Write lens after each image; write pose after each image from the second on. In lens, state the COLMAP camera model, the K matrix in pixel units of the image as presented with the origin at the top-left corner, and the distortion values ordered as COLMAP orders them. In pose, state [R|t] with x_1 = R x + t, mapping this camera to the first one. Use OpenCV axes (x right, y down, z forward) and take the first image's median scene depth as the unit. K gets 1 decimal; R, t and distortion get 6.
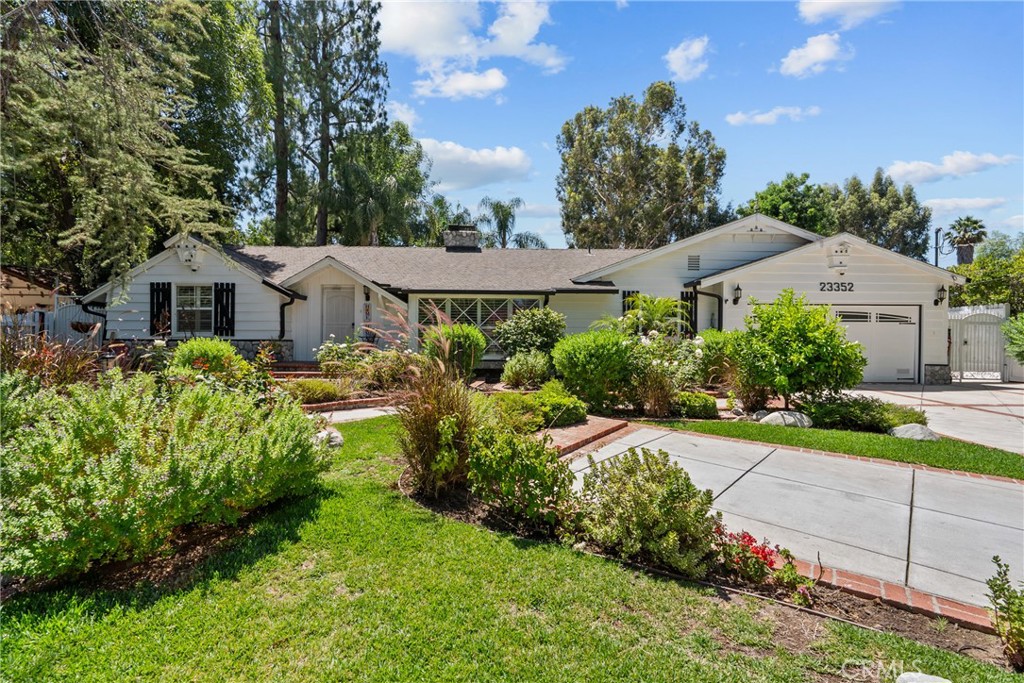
lens RADIAL K [[467.7, 0, 515.5], [0, 467.7, 340.5], [0, 0, 1]] dist [-0.005809, 0.000012]
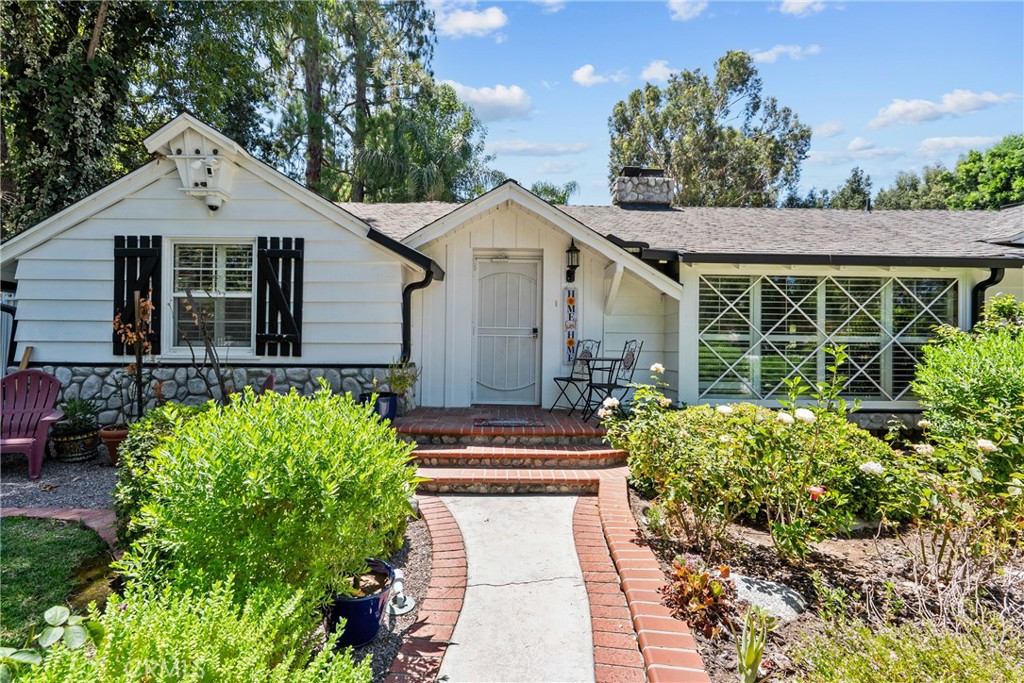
lens RADIAL K [[470.9, 0, 512.0], [0, 470.9, 341.5], [0, 0, 1]] dist [0.000093, -0.000241]
pose [[0.999923, 0.004109, -0.011747, -0.377090], [-0.004233, 0.999935, -0.010578, -0.018978], [0.011703, 0.010627, 0.999875, 0.525829]]
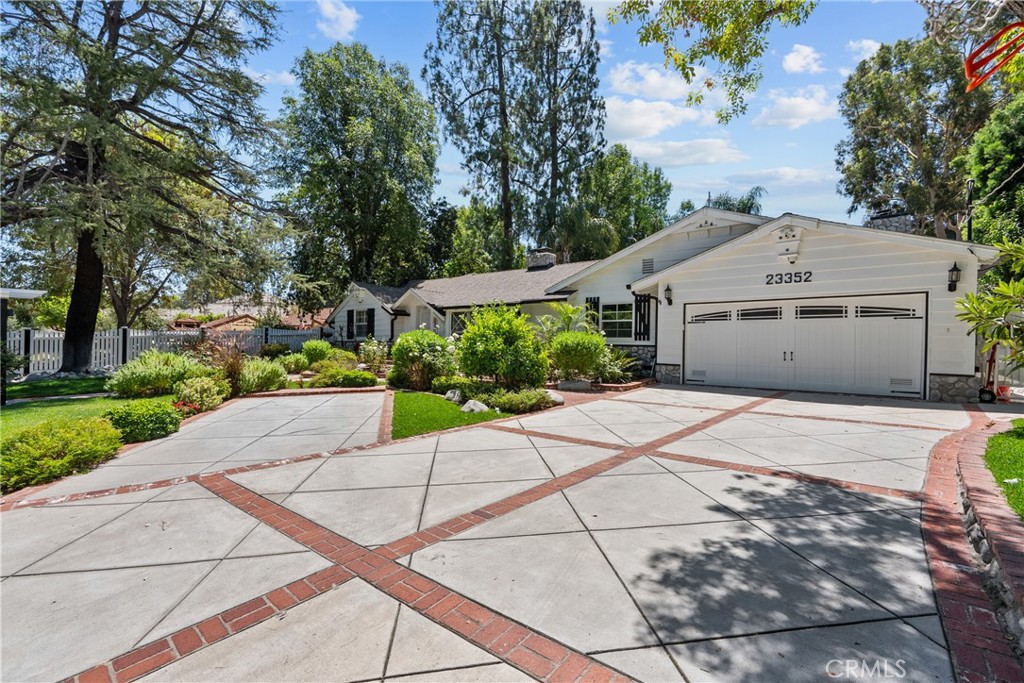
lens RADIAL K [[467.7, 0, 515.5], [0, 467.7, 340.5], [0, 0, 1]] dist [-0.005809, 0.000012]
pose [[0.763718, -0.003731, -0.645540, 0.855251], [-0.001192, 0.999973, -0.007191, 0.005881], [0.645549, 0.006262, 0.763693, 0.026923]]
